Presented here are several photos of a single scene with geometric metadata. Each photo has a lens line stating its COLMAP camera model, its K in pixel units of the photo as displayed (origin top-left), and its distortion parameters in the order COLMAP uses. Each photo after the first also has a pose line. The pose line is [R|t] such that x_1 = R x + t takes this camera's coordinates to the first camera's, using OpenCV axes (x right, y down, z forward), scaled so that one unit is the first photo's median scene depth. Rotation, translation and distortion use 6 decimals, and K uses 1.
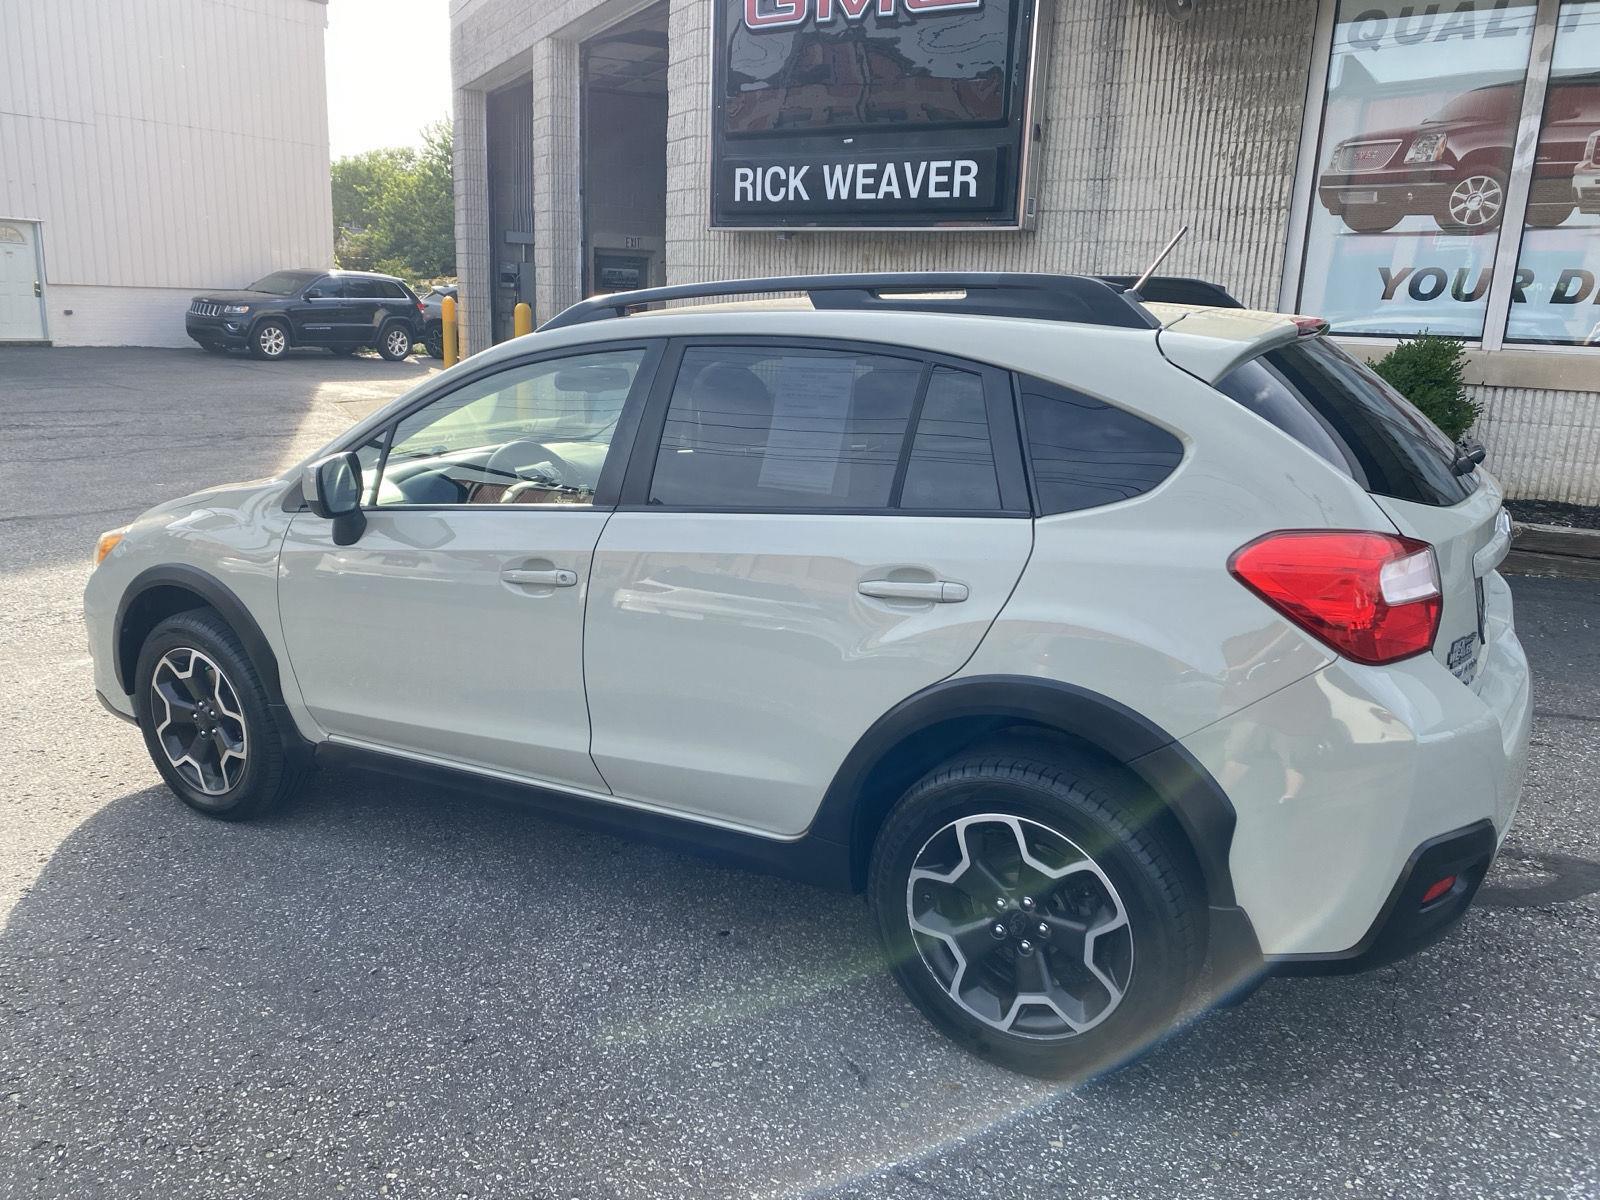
lens RADIAL K [[1204.7, 0, 792.4], [0, 1204.7, 594.3], [0, 0, 1]] dist [0.008889, 0.000592]
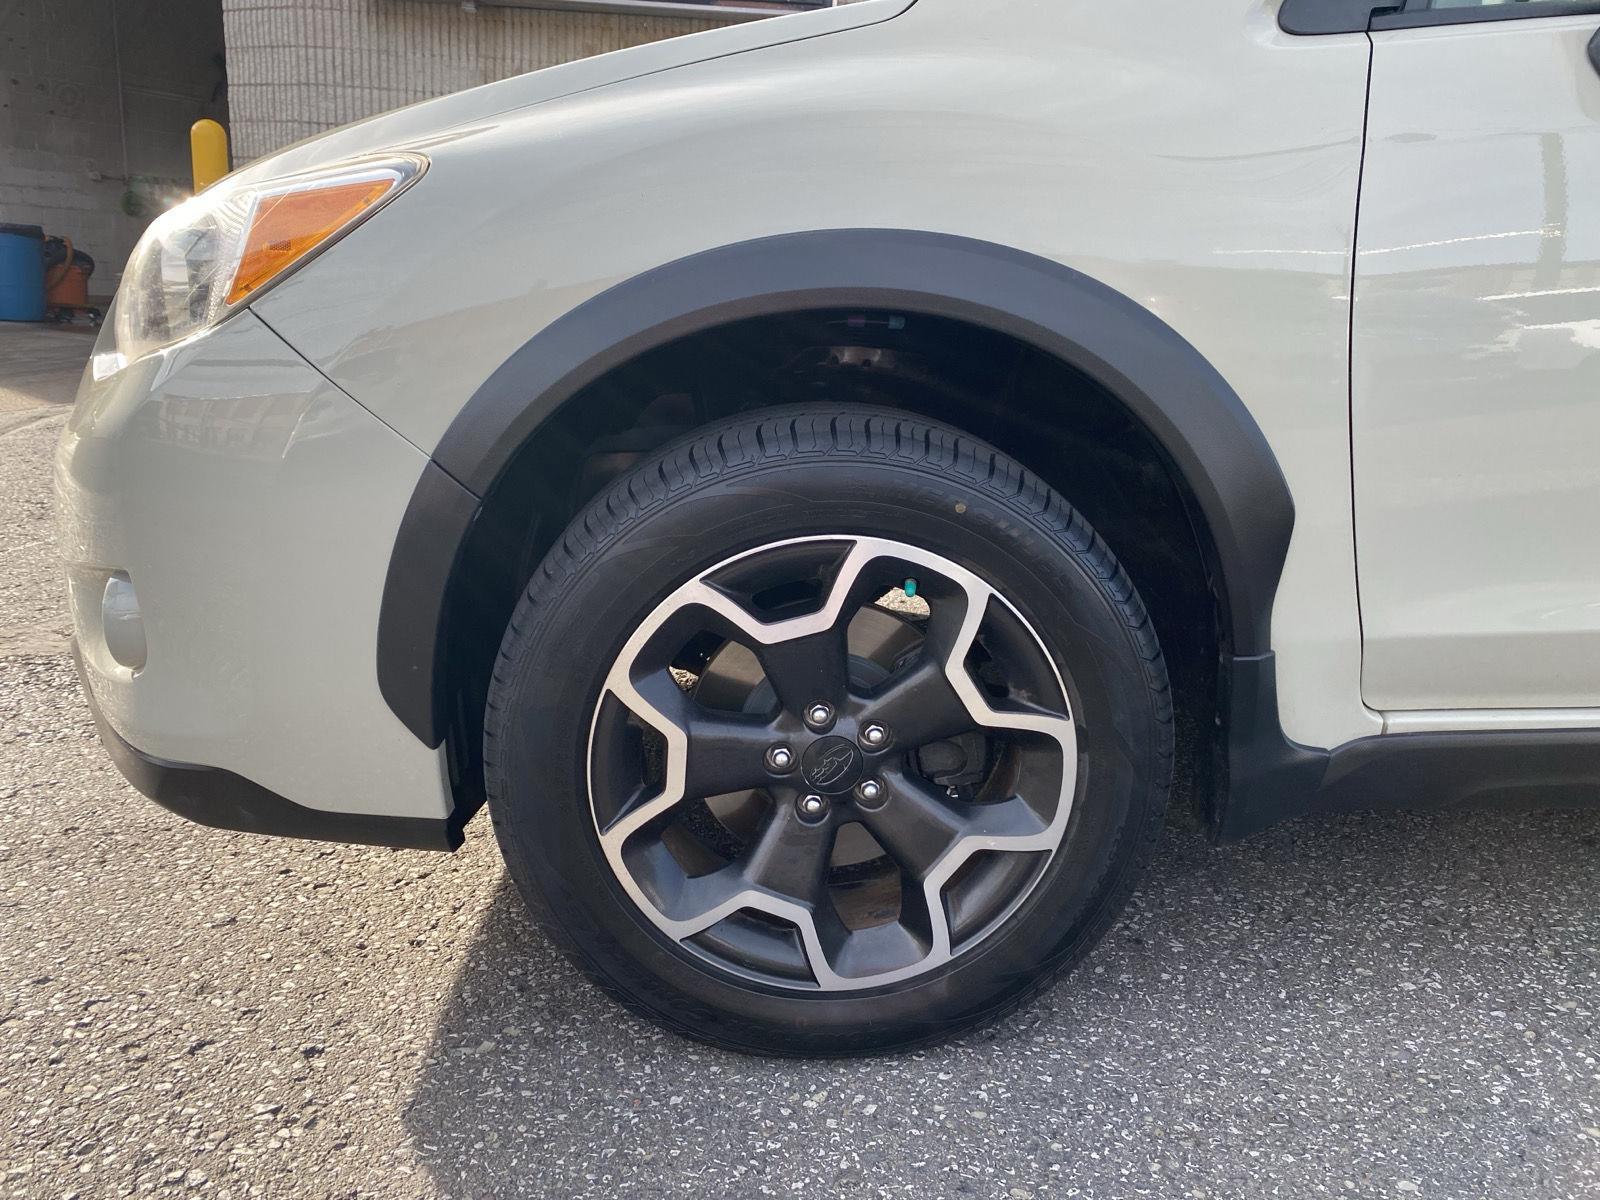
lens RADIAL K [[1121.9, 0, 866.9], [0, 1121.9, 600.5], [0, 0, 1]] dist [0.006951, 0.001410]
pose [[0.844028, -0.110026, 0.524892, -0.297086], [0.105486, 0.993669, 0.038668, 0.023800], [-0.525823, 0.022732, 0.850290, 0.349890]]
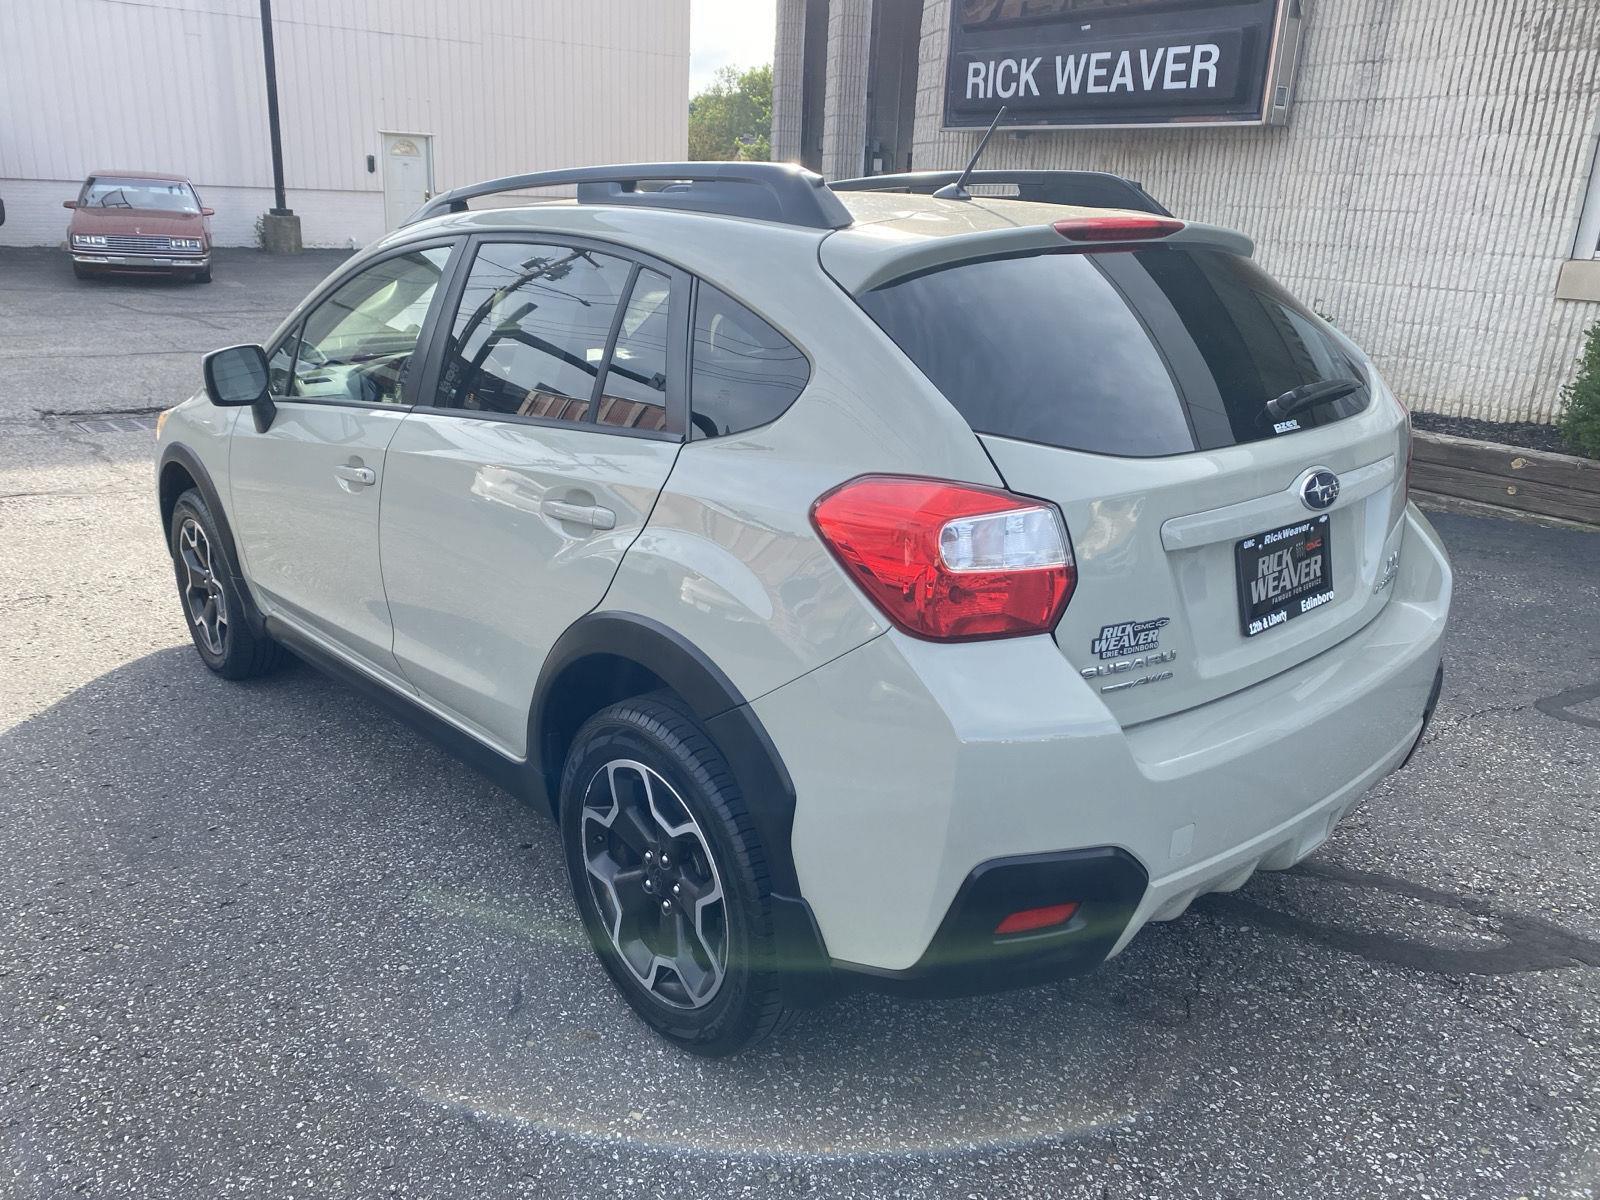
lens RADIAL K [[1210.1, 0, 790.0], [0, 1210.1, 597.9], [0, 0, 1]] dist [0.013201, -0.010428]
pose [[0.950453, 0.098535, -0.294840, 0.163317], [-0.077757, 0.993643, 0.081415, -0.007990], [0.300988, -0.054455, 0.952072, 0.047651]]
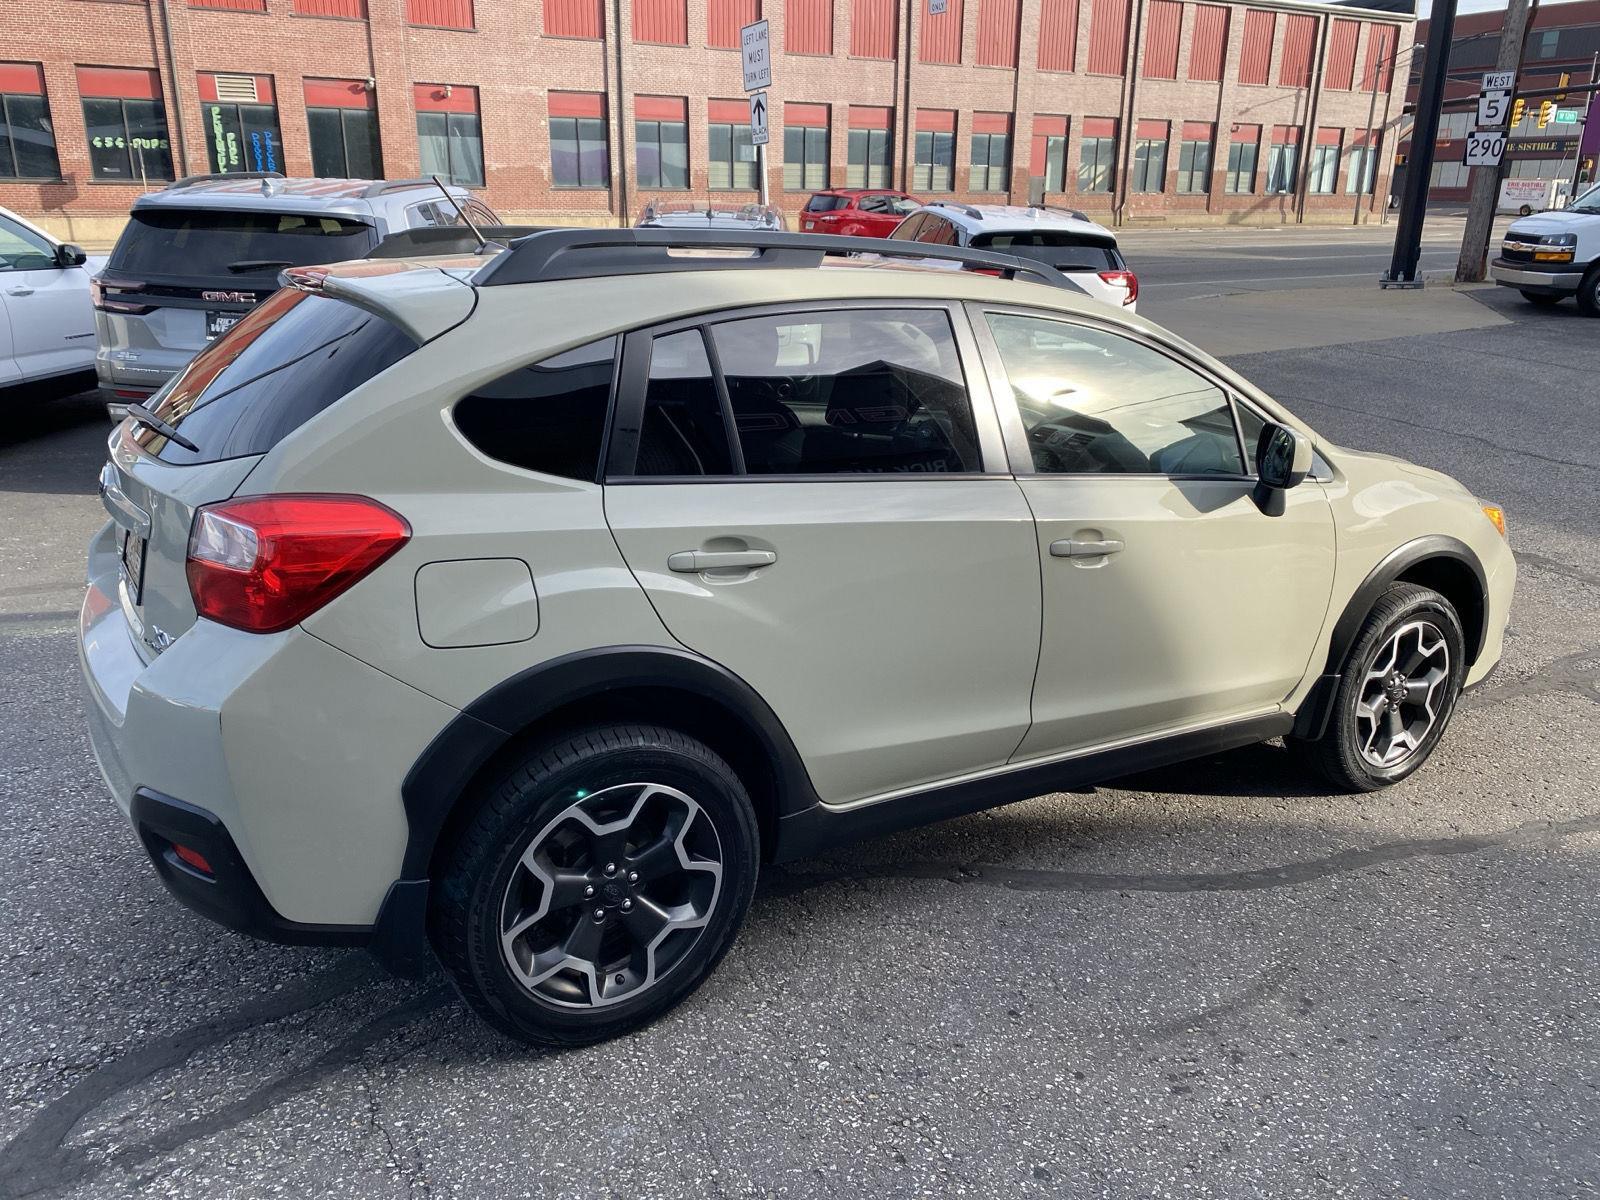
lens RADIAL K [[1232.6, 0, 800.0], [0, 1232.6, 600.0], [0, 0, 1]] dist [0.006572, -0.000366]
pose [[-0.457196, 0.242602, -0.855638, 0.391355], [-0.235018, 0.894921, 0.379318, -0.155290], [0.857752, 0.374513, -0.352139, 0.604485]]
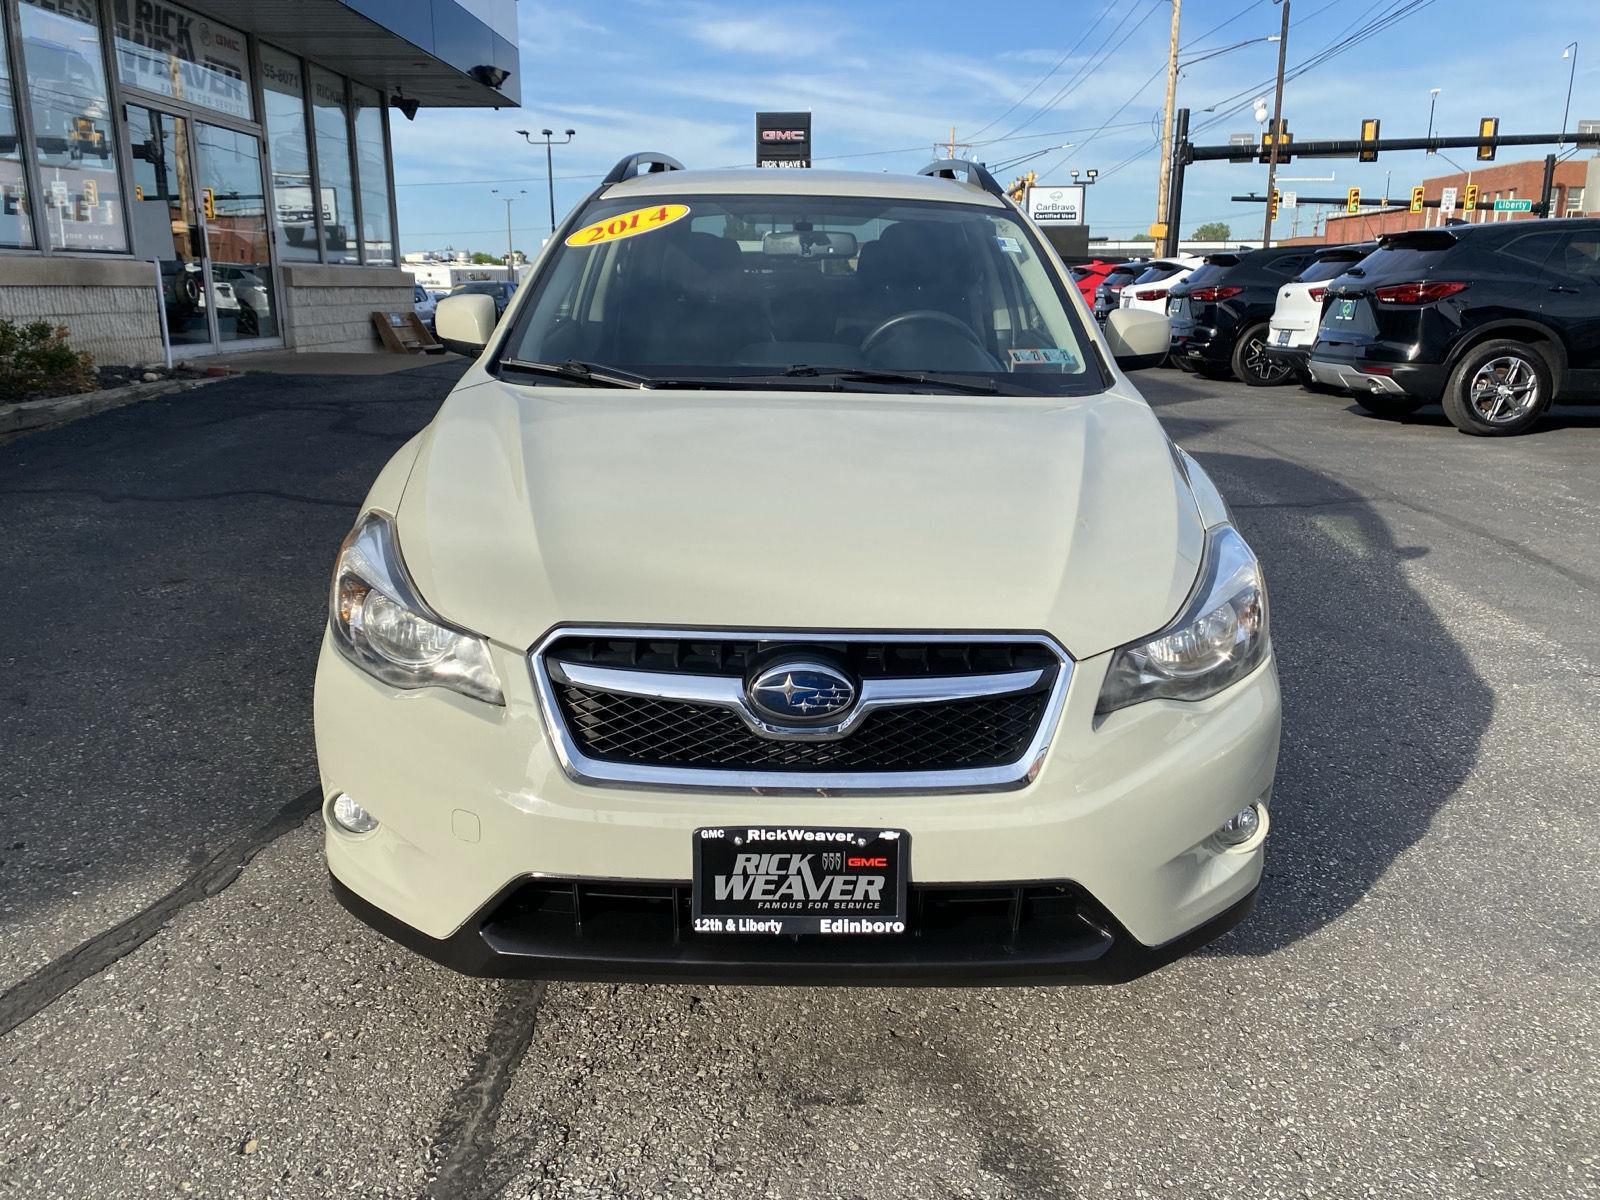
lens RADIAL K [[1204.7, 0, 792.4], [0, 1204.7, 594.3], [0, 0, 1]] dist [0.008889, 0.000592]
pose [[-0.505425, -0.246477, 0.826919, -0.448577], [0.188242, 0.903756, 0.384435, -0.135904], [-0.842087, 0.349964, -0.410384, 0.687782]]
